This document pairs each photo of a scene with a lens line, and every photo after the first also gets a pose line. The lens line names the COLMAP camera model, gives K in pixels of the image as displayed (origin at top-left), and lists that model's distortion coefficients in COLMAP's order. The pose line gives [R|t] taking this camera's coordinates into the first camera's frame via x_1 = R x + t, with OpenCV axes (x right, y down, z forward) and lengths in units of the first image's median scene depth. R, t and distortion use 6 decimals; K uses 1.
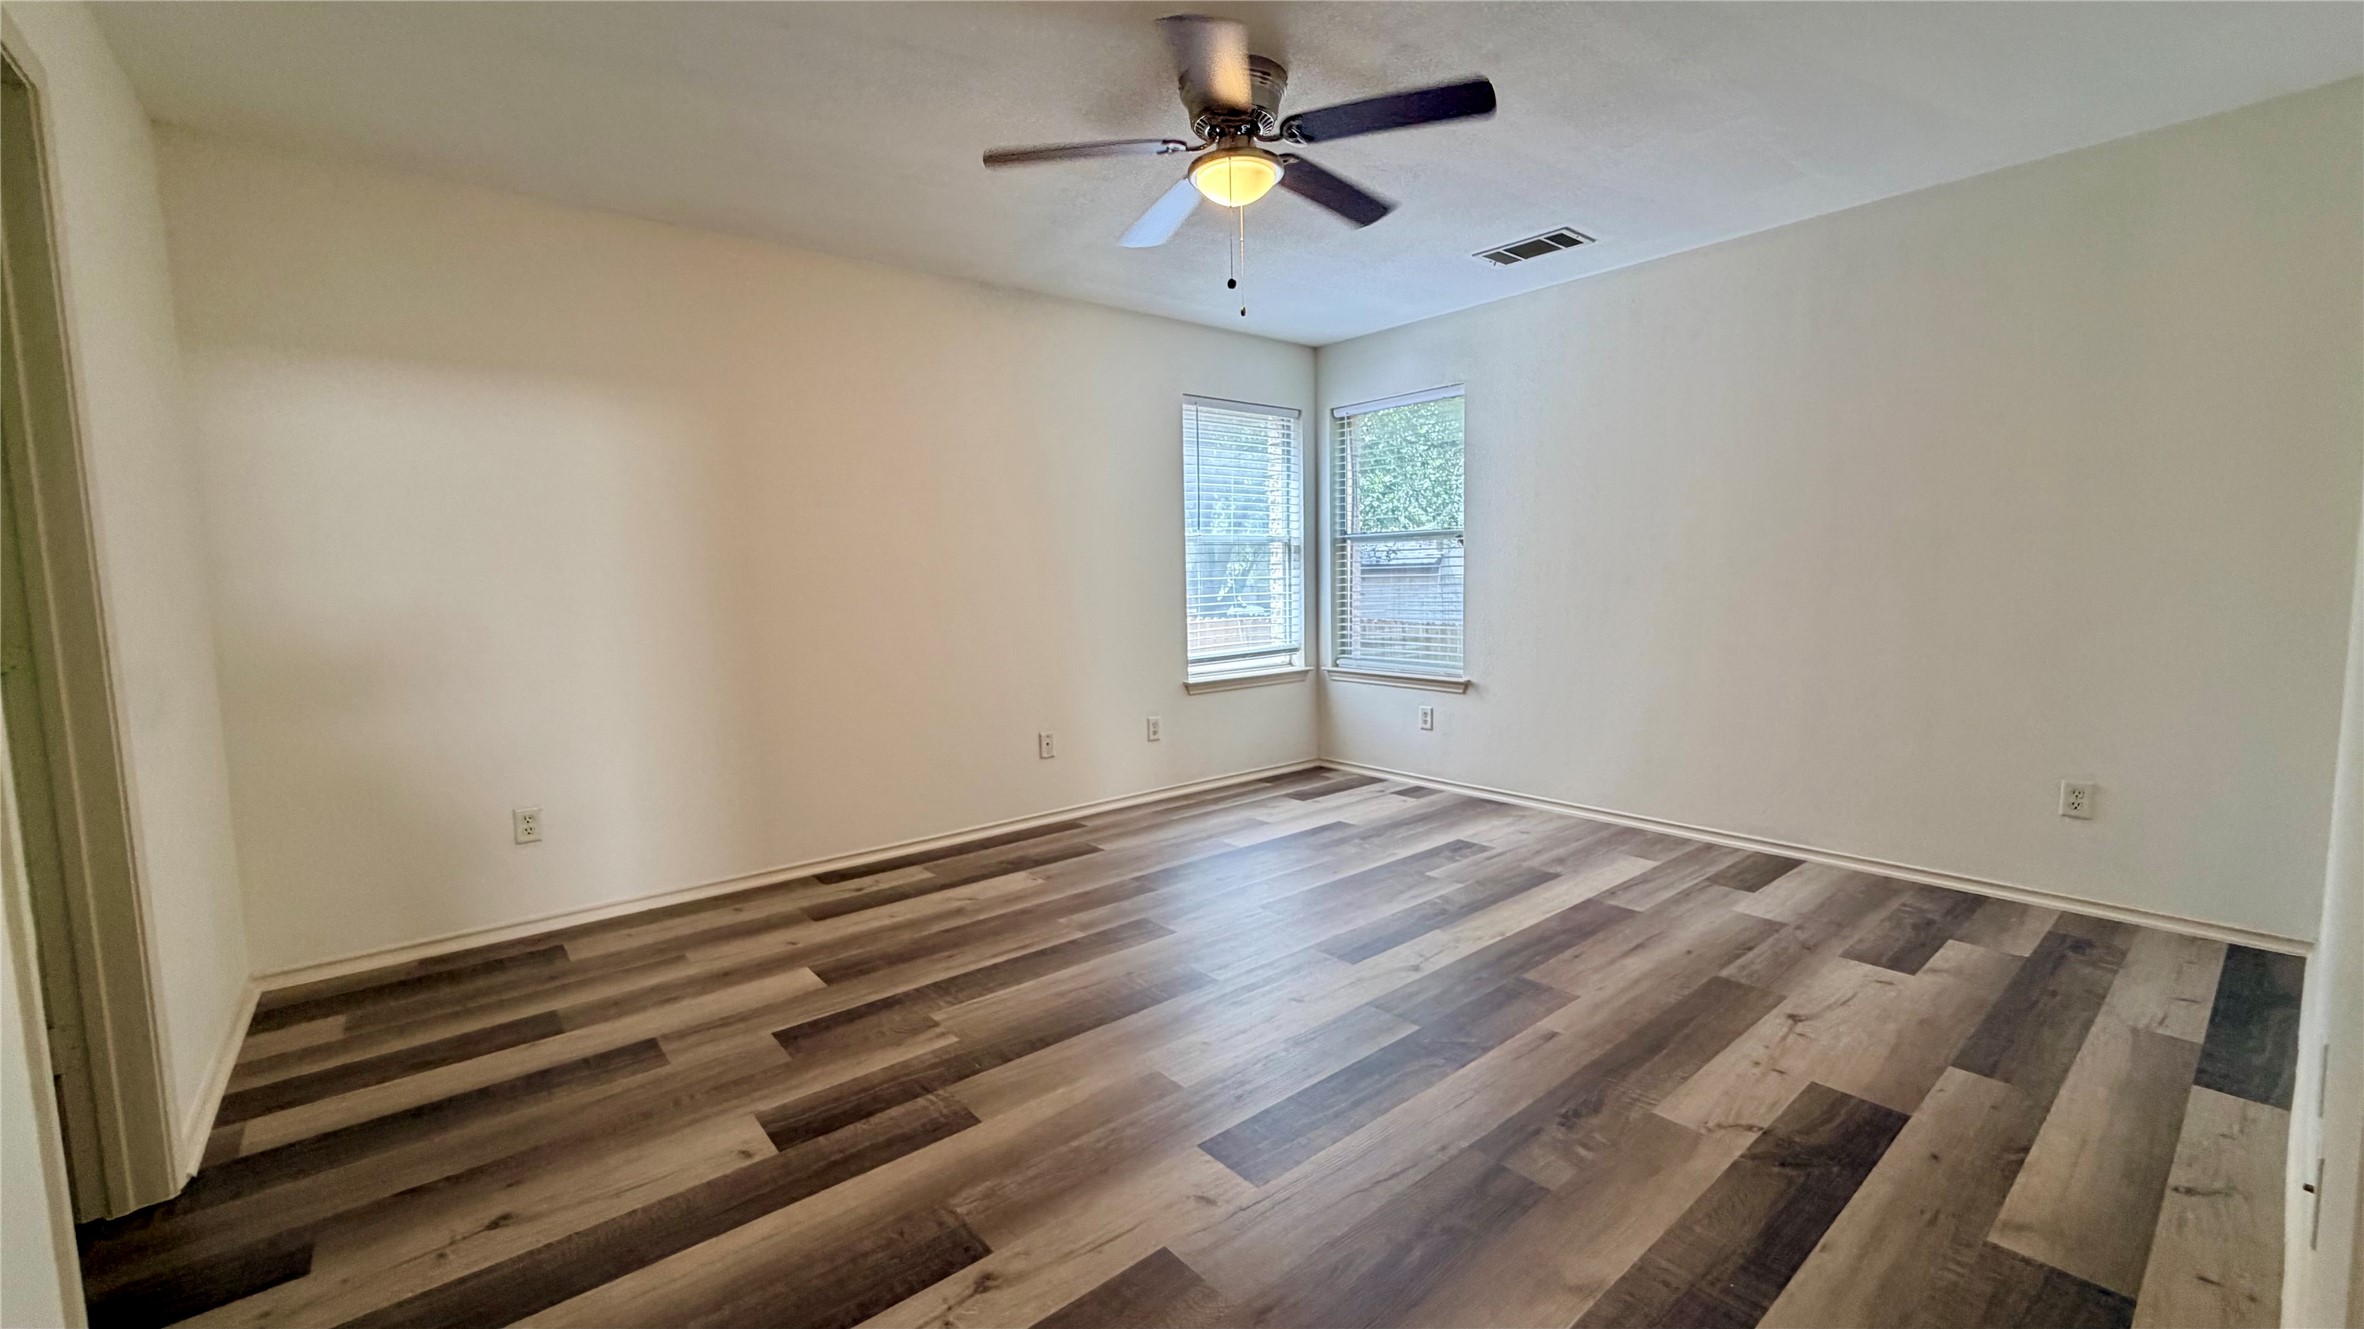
lens RADIAL K [[942.2, 0, 1191.4], [0, 942.2, 654.9], [0, 0, 1]] dist [-0.002145, 0.000596]
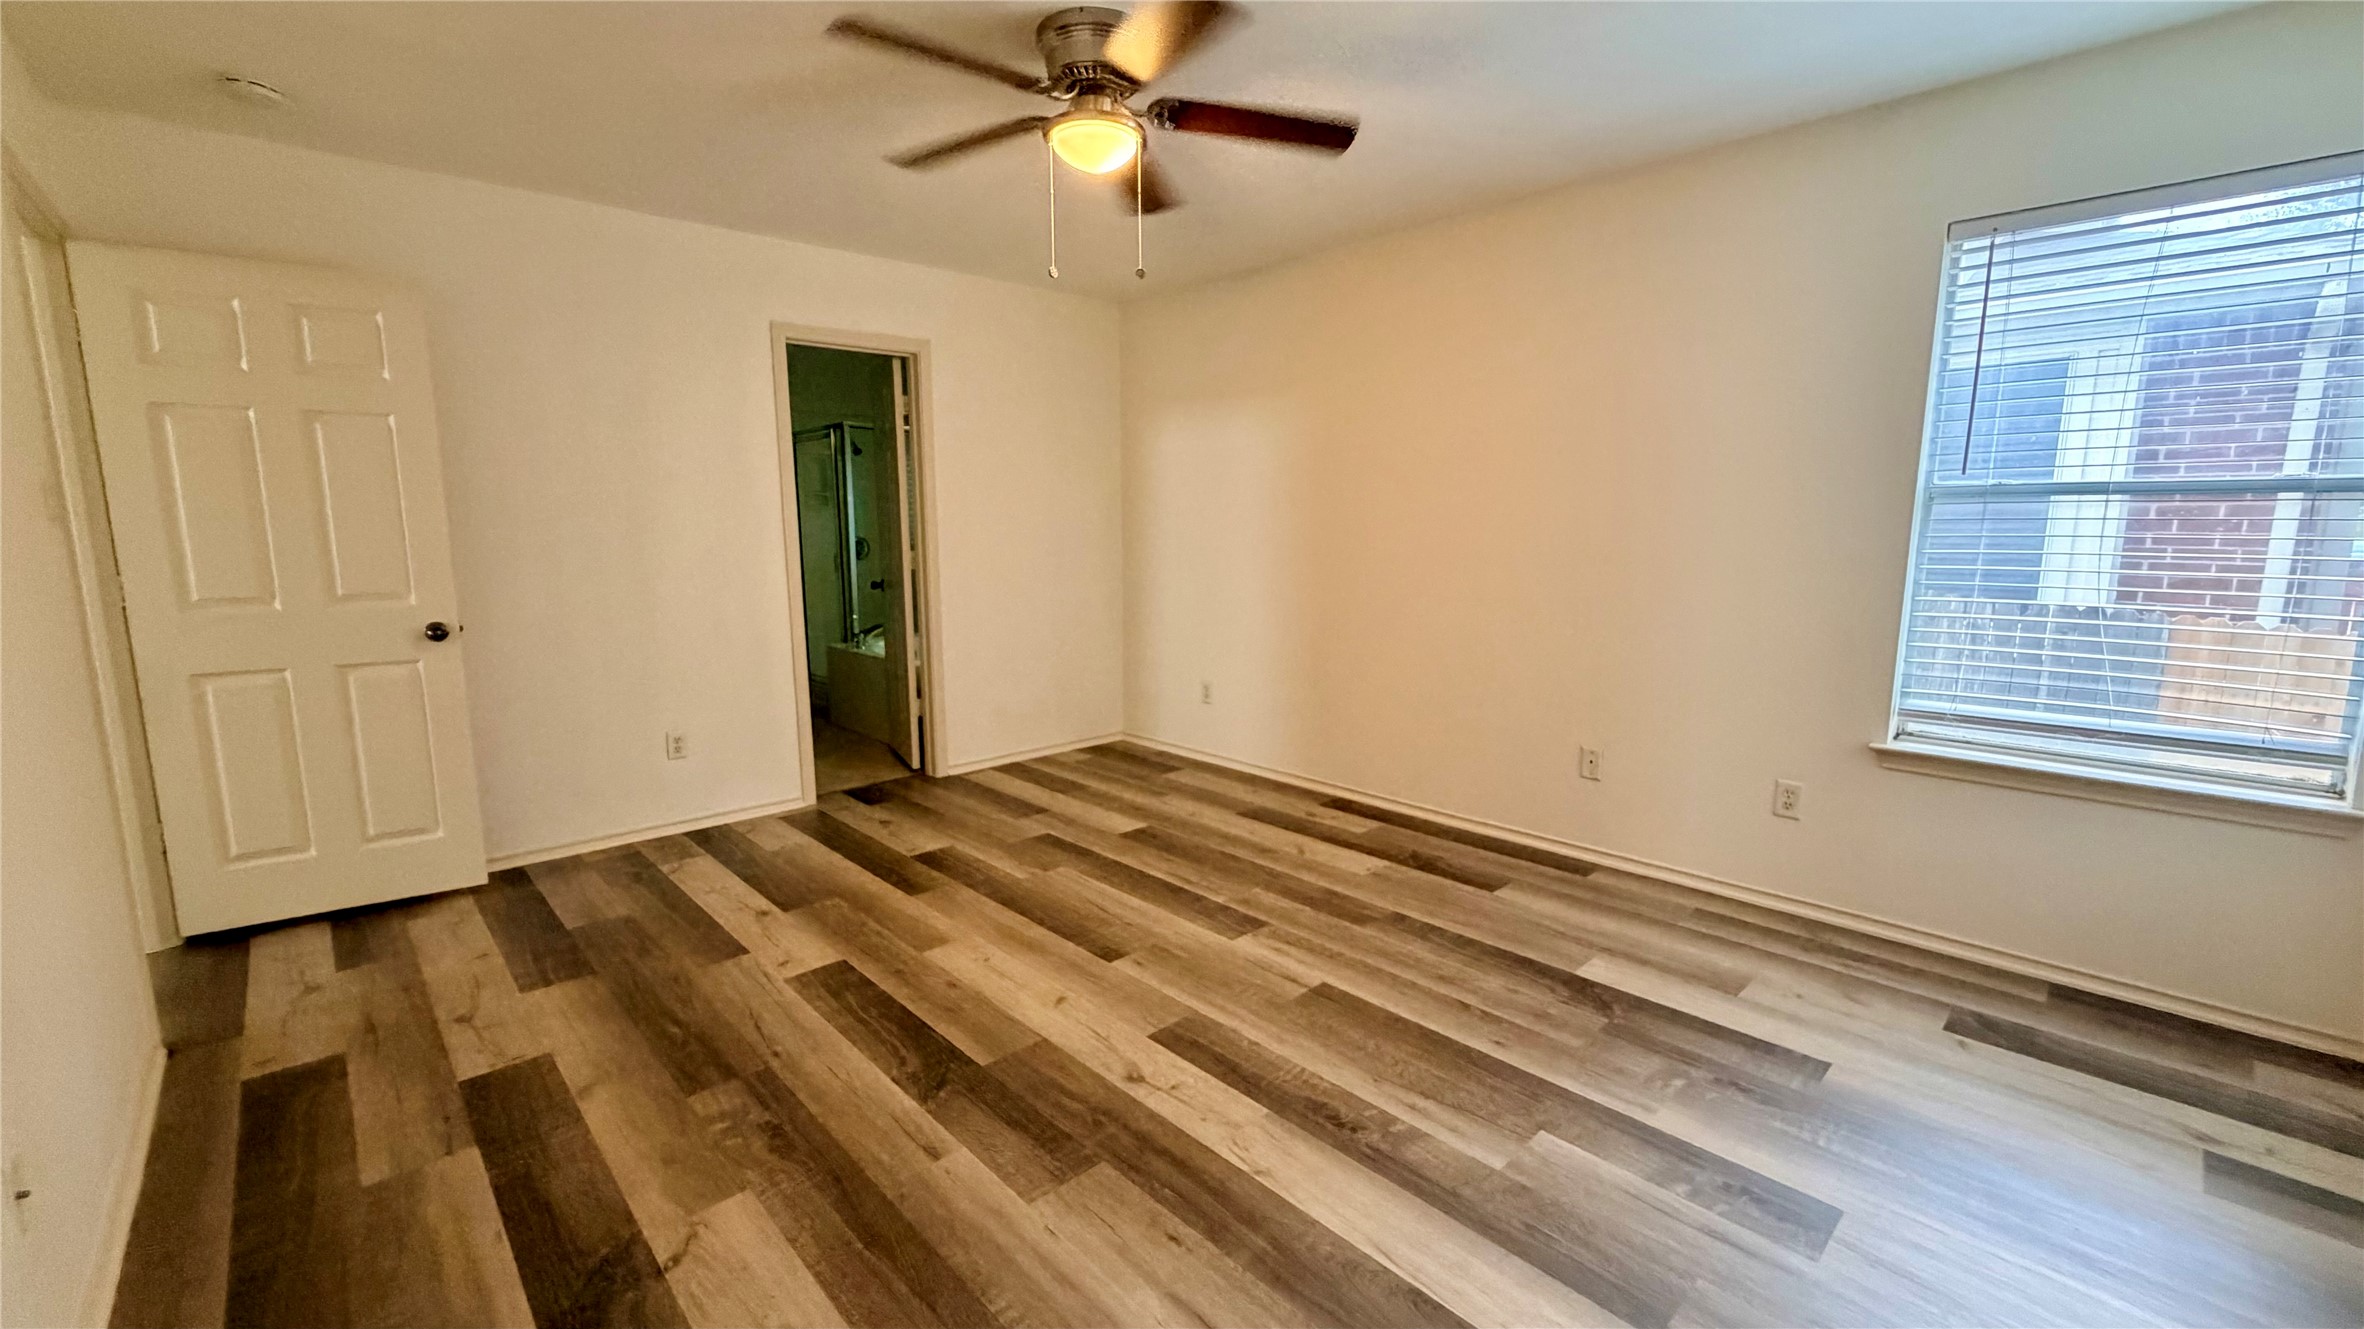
lens RADIAL K [[942.2, 0, 1172.1], [0, 942.2, 663.8], [0, 0, 1]] dist [-0.002145, 0.000596]
pose [[0.059150, 0.174025, -0.982963, 0.956593], [-0.084643, 0.982015, 0.168763, -0.147003], [0.994654, 0.073219, 0.072816, 0.944353]]
